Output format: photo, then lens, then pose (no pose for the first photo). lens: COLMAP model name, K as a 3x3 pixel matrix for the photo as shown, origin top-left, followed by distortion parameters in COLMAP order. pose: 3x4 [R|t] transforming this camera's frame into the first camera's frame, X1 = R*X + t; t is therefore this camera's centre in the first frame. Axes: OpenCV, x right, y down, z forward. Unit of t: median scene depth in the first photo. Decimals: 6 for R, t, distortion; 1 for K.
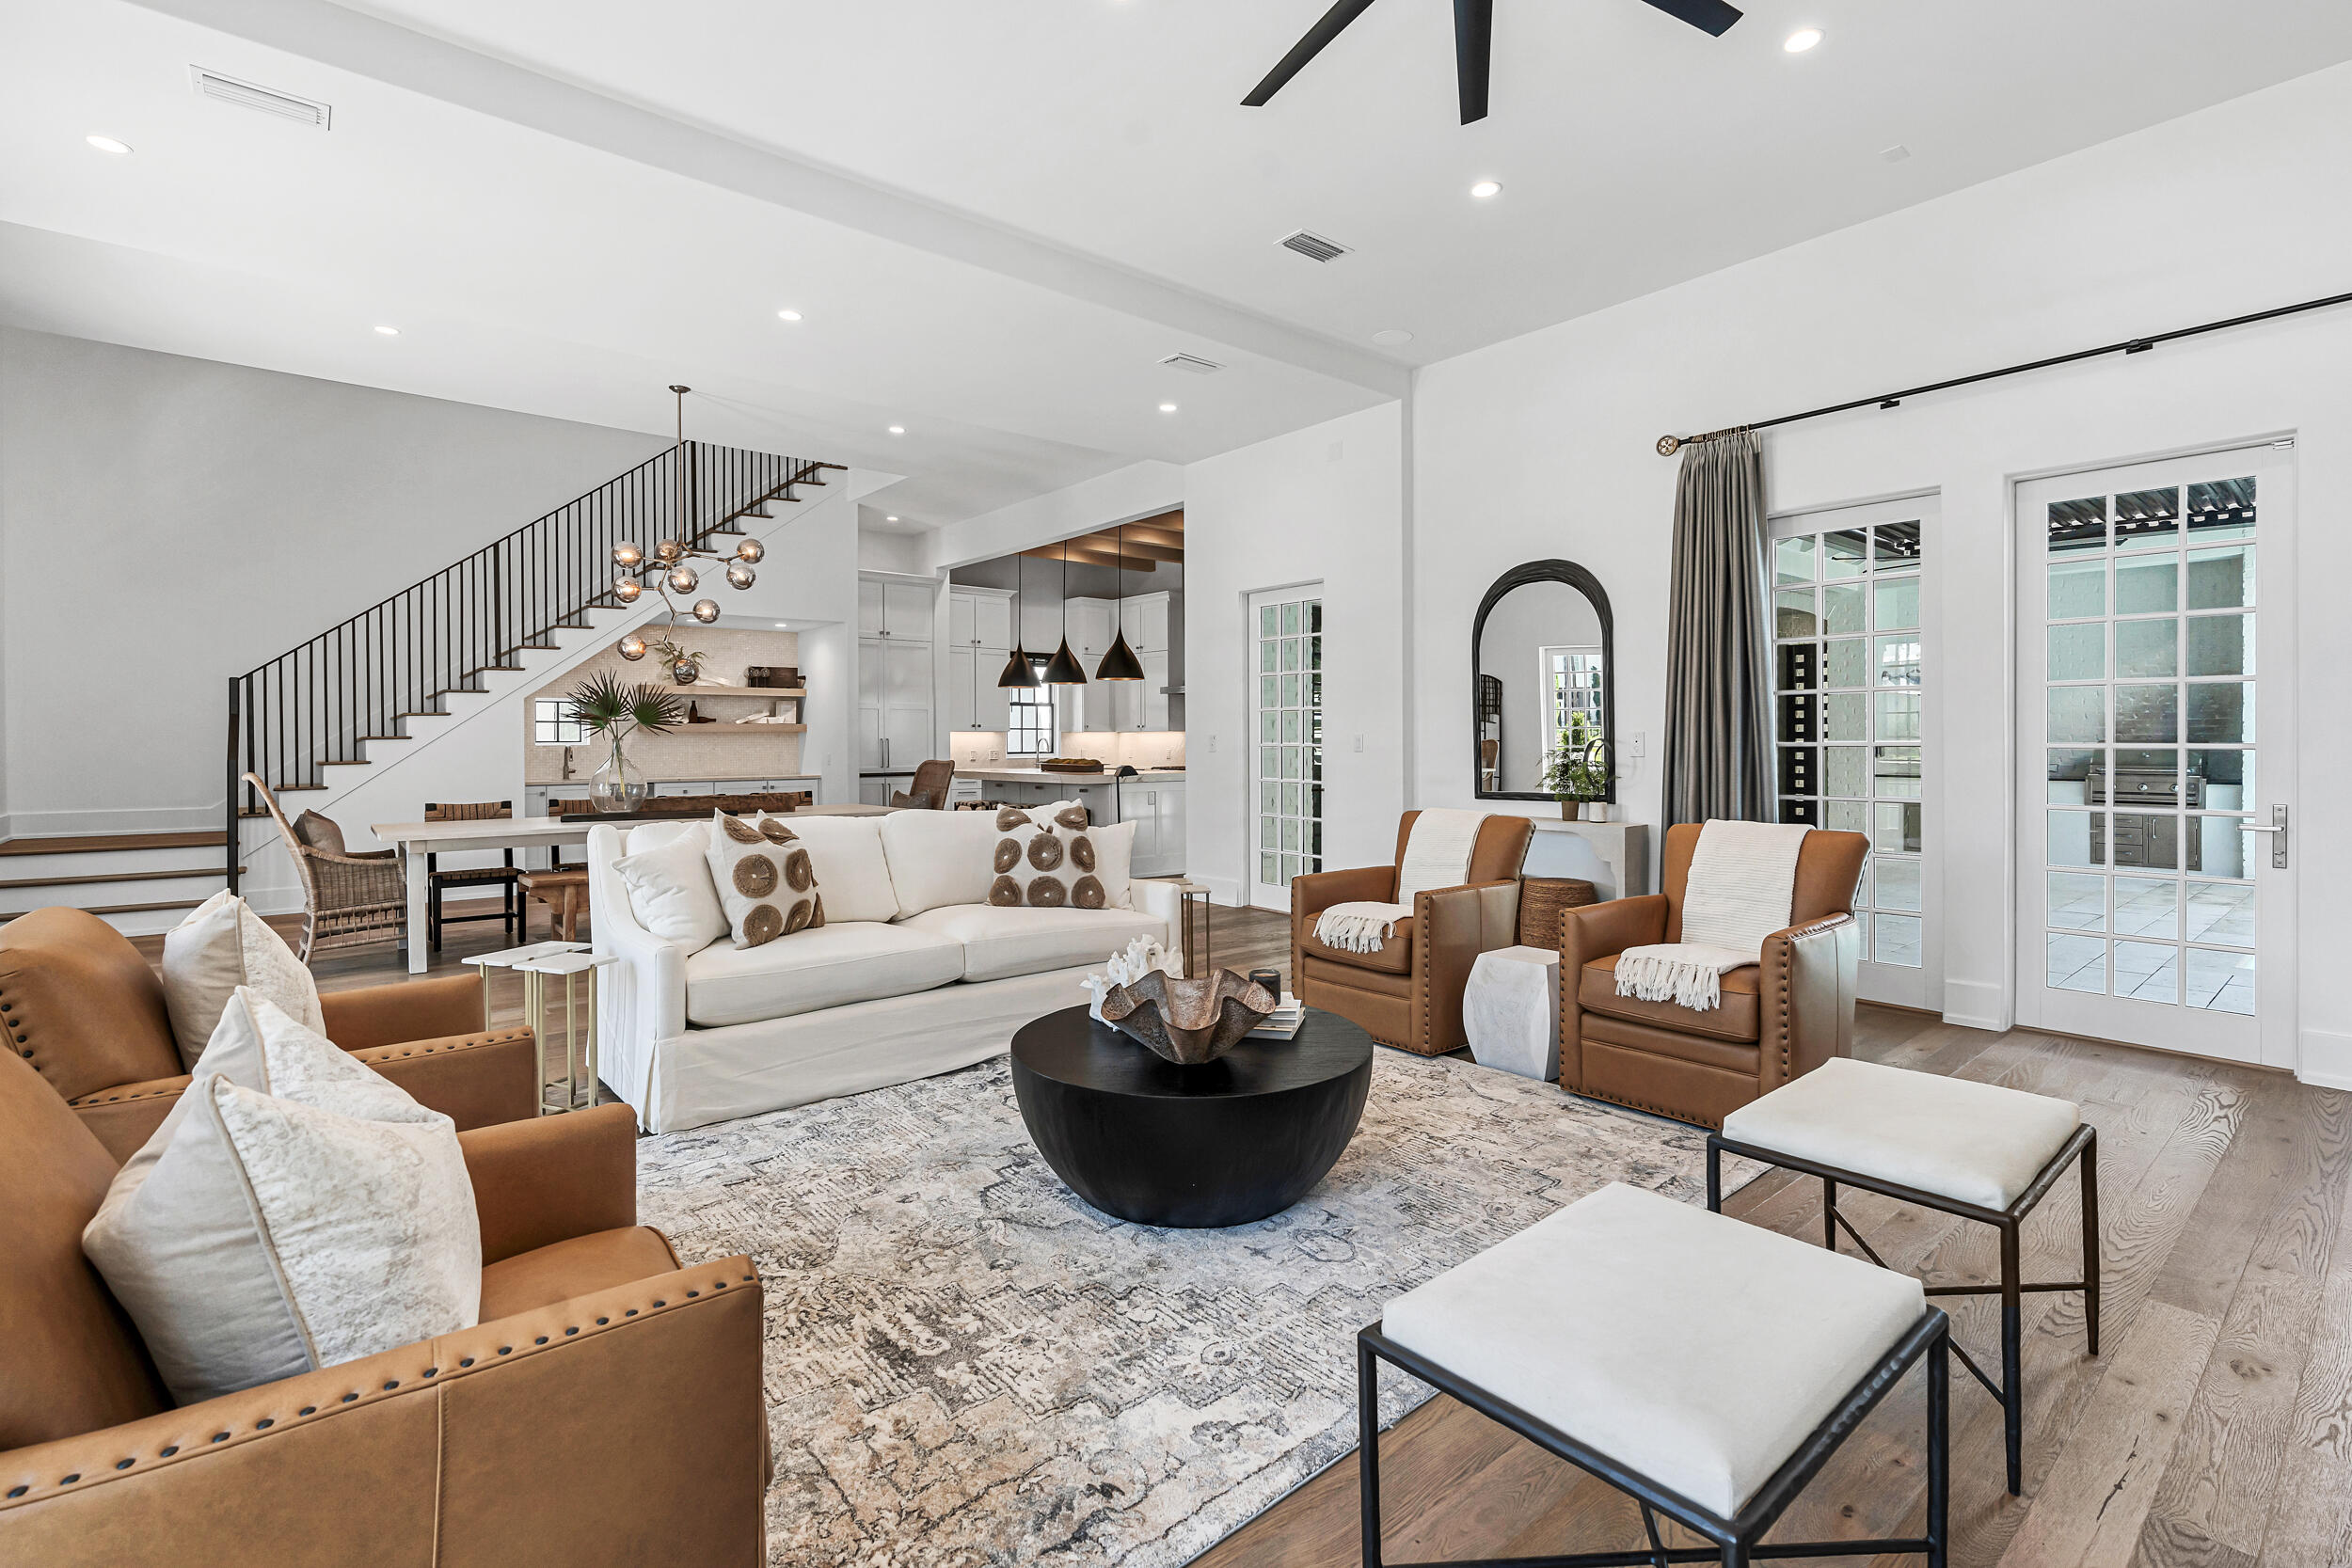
lens RADIAL K [[1058.7, 0, 1109.3], [0, 1058.7, 744.4], [0, 0, 1]] dist [-0.009965, 0.003623]
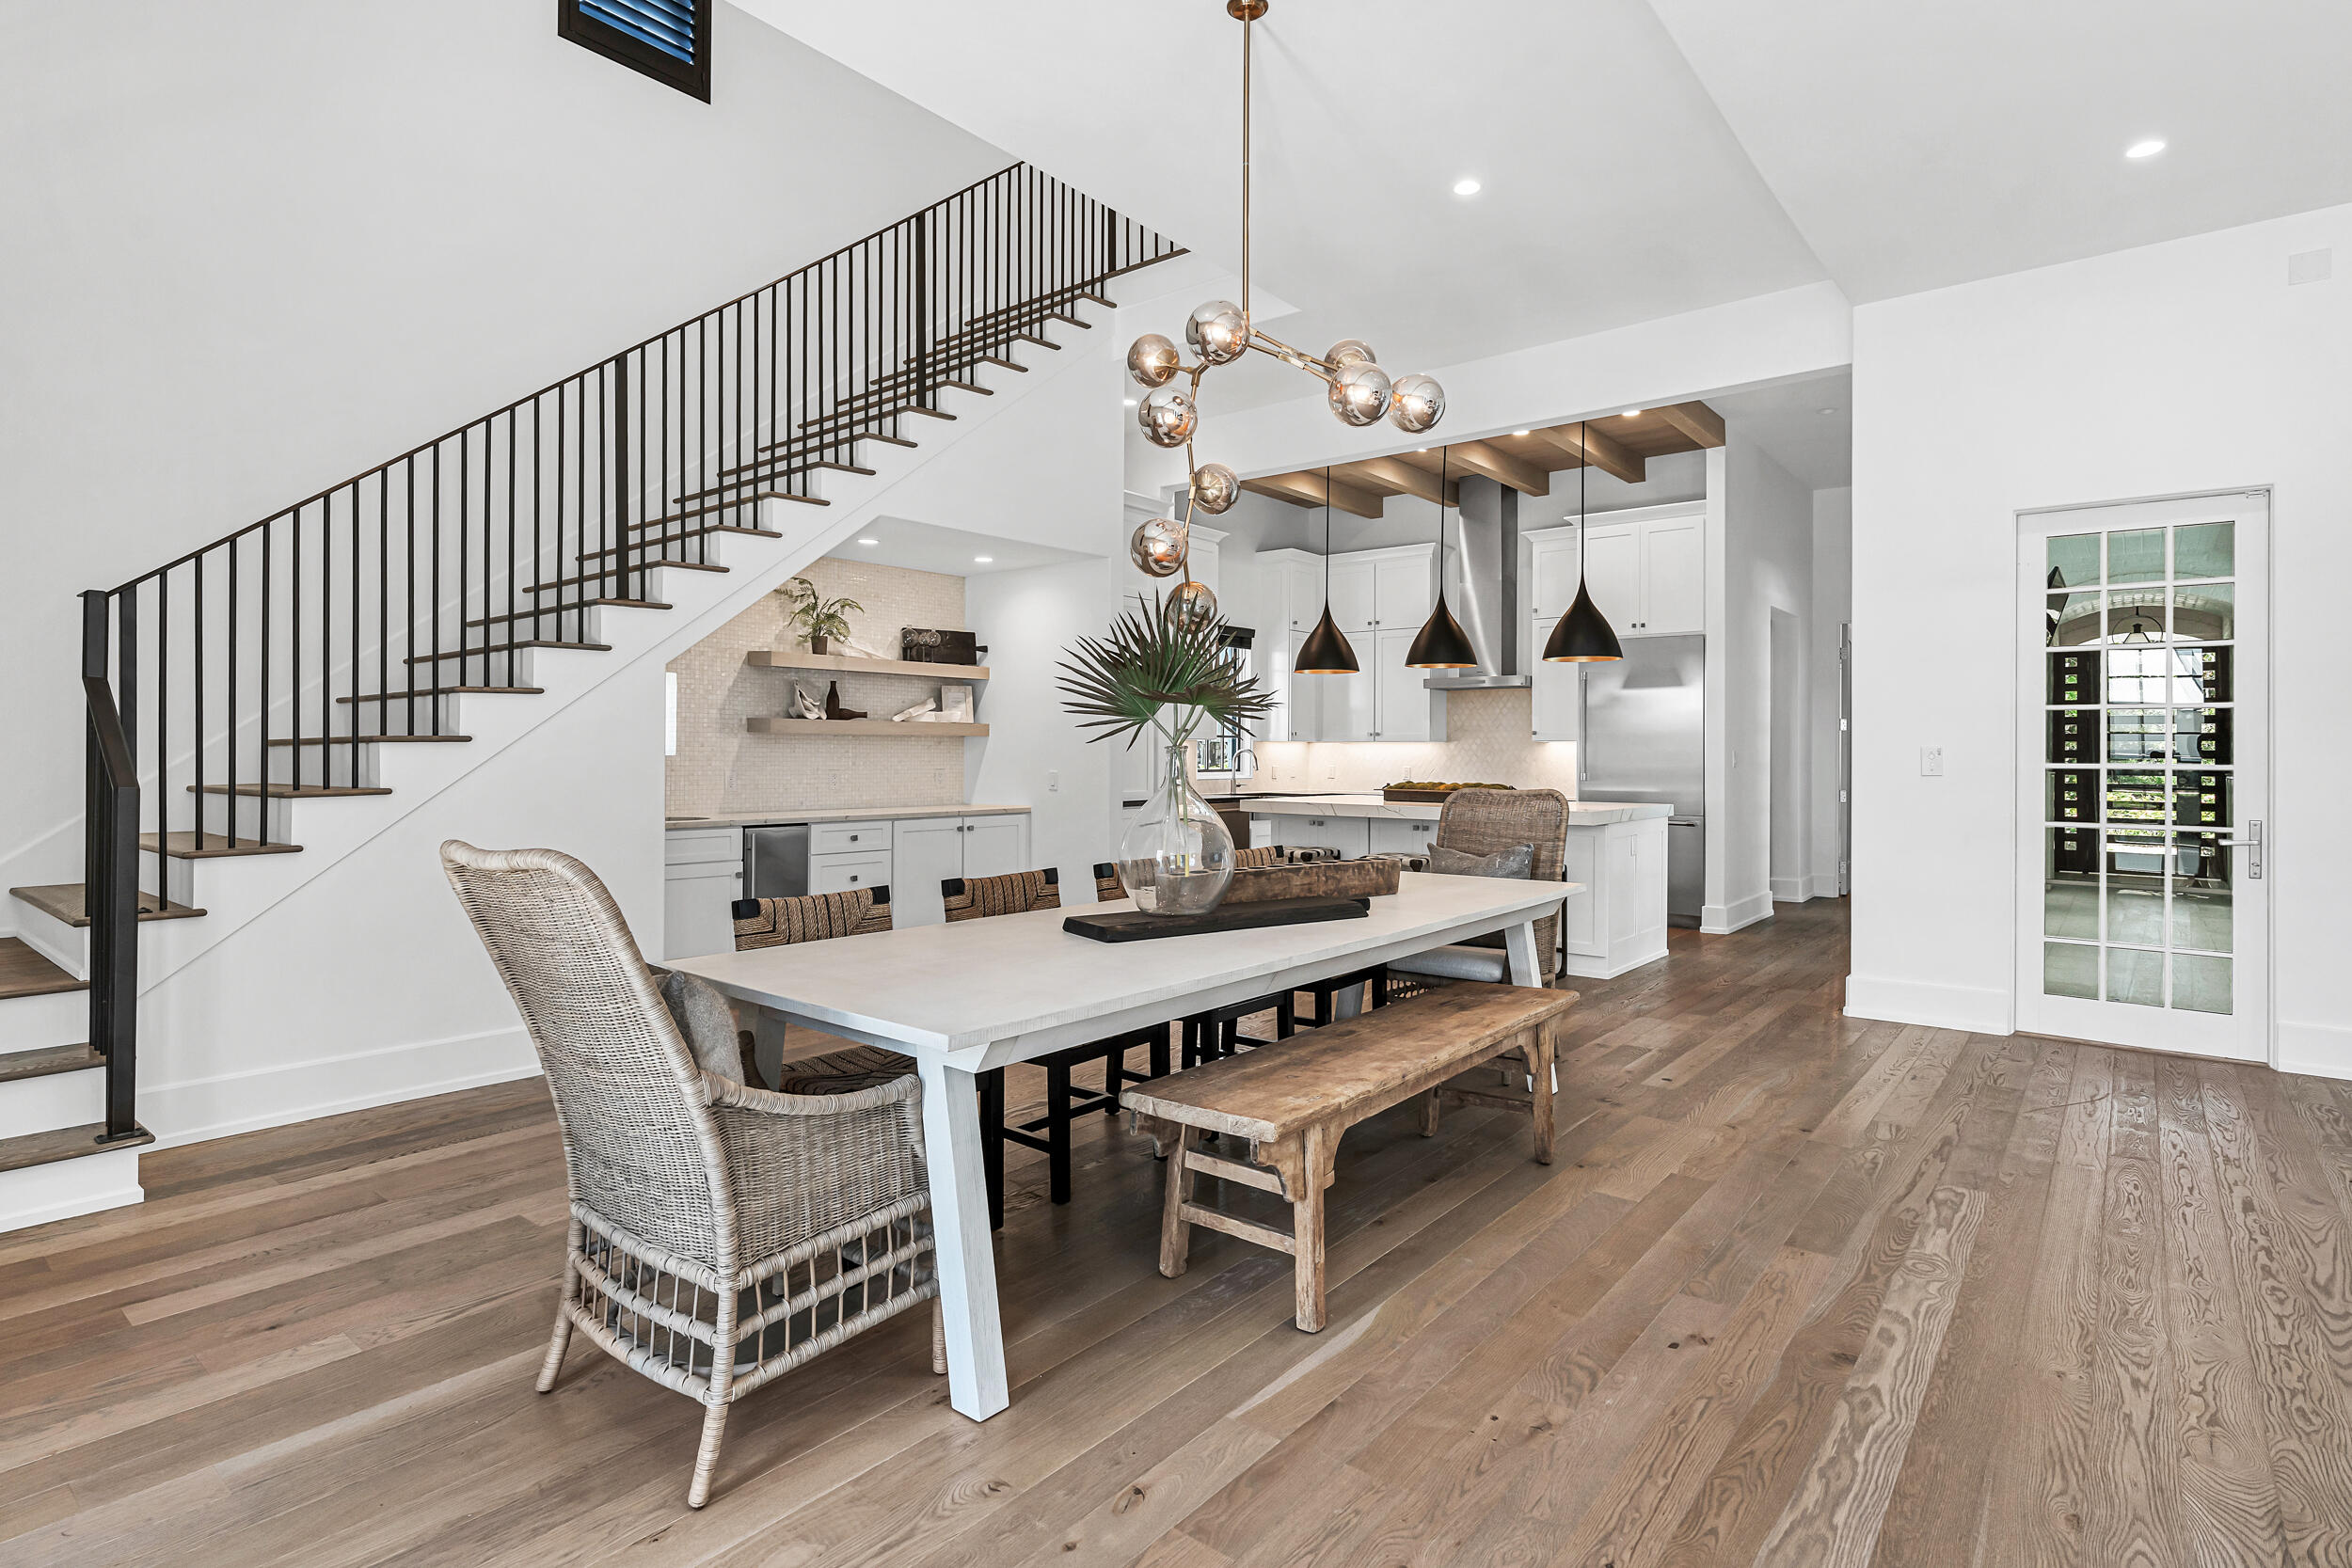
lens RADIAL K [[1200.6, 0, 1138.2], [0, 1200.6, 748.0], [0, 0, 1]] dist [-0.023514, -0.000224]
pose [[0.979650, 0.010204, 0.200455, -0.360560], [-0.008816, 0.999931, -0.007816, -0.000296], [-0.200521, 0.005890, 0.979672, 0.315068]]
